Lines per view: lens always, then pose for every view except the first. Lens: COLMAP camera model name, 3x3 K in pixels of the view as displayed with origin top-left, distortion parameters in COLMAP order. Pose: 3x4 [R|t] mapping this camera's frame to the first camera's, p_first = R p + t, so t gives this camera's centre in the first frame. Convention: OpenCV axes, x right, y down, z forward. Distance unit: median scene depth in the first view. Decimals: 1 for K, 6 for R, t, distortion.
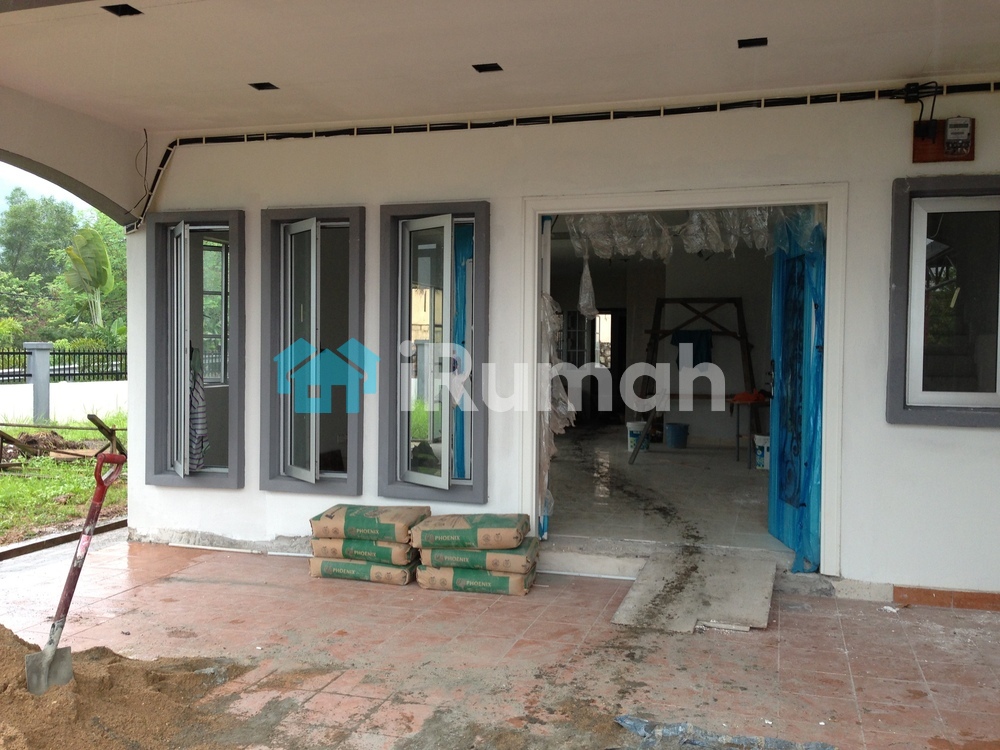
lens RADIAL K [[927.7, 0, 501.4], [0, 927.7, 376.0], [0, 0, 1]] dist [0.081548, 0.000000]
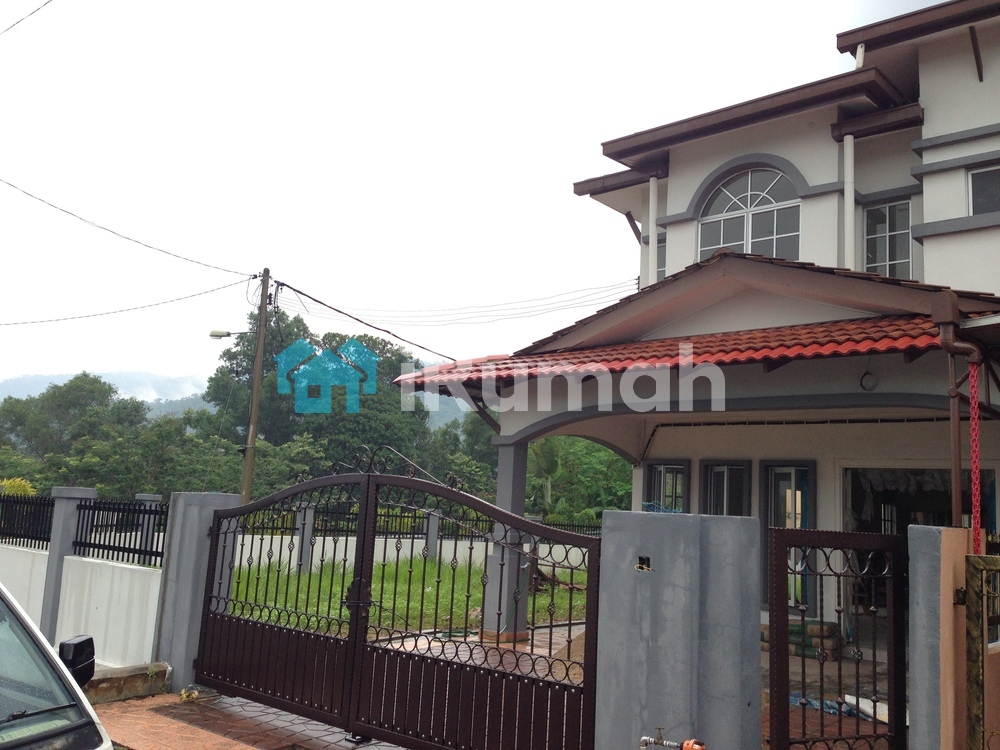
lens RADIAL K [[927.7, 0, 502.5], [0, 927.7, 376.4], [0, 0, 1]] dist [0.081548, 0.000000]
pose [[0.914512, -0.016647, -0.404216, 0.179177], [-0.060748, 0.982174, -0.177887, 0.032773], [0.399972, 0.187235, 0.897199, -1.056034]]
